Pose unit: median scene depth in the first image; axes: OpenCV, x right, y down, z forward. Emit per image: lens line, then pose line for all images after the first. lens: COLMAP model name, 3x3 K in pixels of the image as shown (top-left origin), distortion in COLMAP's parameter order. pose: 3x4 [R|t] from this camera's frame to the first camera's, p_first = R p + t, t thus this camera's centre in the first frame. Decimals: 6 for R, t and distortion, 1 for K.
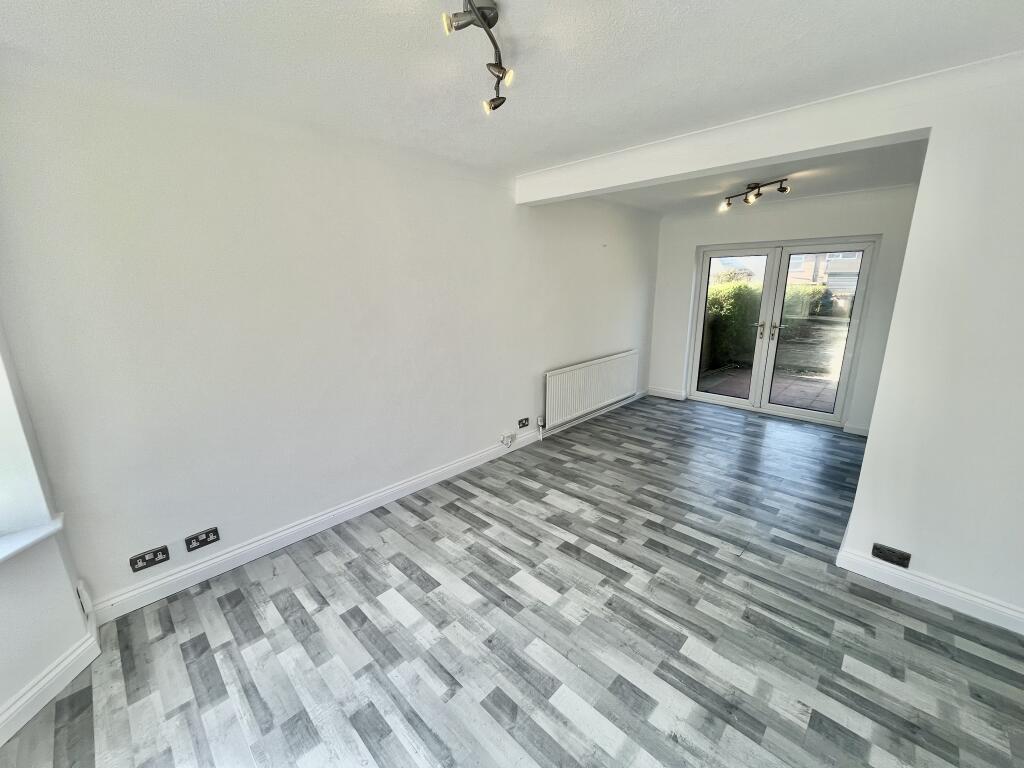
lens RADIAL K [[411.1, 0, 514.0], [0, 411.1, 384.7], [0, 0, 1]] dist [-0.002081, 0.000002]
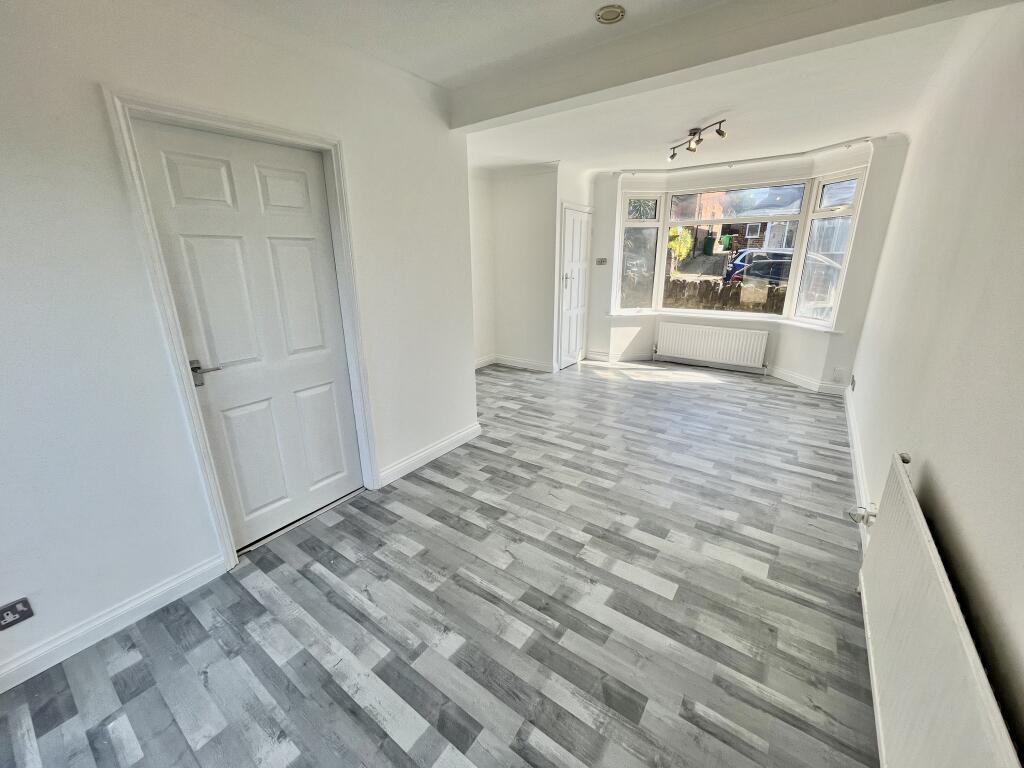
lens RADIAL K [[411.1, 0, 513.2], [0, 411.1, 381.6], [0, 0, 1]] dist [-0.002081, 0.000002]
pose [[-0.990178, 0.059447, -0.126543, 0.654531], [-0.014040, 0.858246, 0.513047, -0.376292], [0.139104, 0.509785, -0.848981, 1.684544]]
